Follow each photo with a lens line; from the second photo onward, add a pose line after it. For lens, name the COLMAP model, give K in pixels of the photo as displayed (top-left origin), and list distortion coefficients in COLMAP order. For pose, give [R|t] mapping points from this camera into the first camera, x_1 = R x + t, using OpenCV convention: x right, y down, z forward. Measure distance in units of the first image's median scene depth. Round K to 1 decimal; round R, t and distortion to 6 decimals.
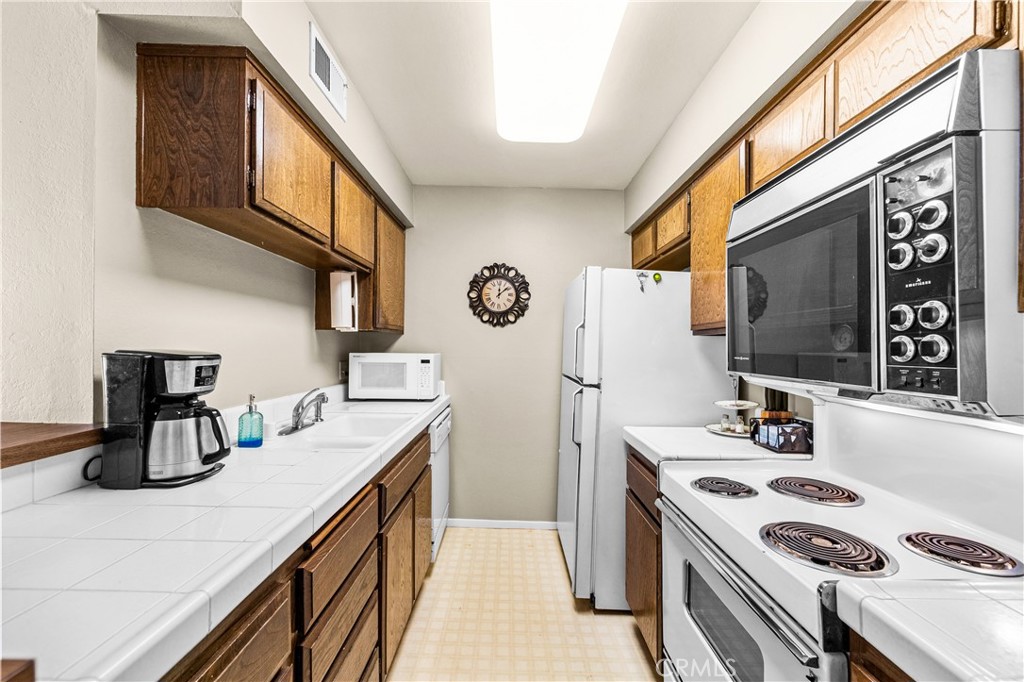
lens RADIAL K [[416.3, 0, 512.2], [0, 416.3, 359.4], [0, 0, 1]] dist [-0.000832, -0.000540]
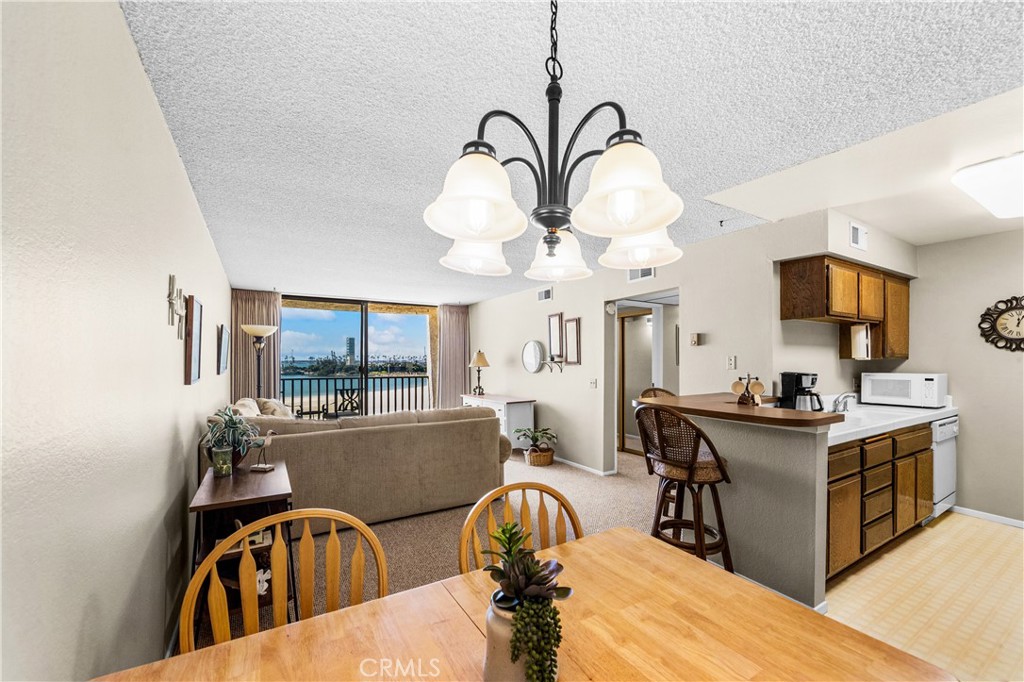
lens RADIAL K [[416.3, 0, 512.2], [0, 416.3, 359.4], [0, 0, 1]] dist [-0.000832, -0.000540]
pose [[0.524280, -0.013005, -0.851446, 0.244028], [-0.020633, 0.999396, -0.027969, 0.005024], [0.851296, 0.032231, 0.523695, -0.914257]]
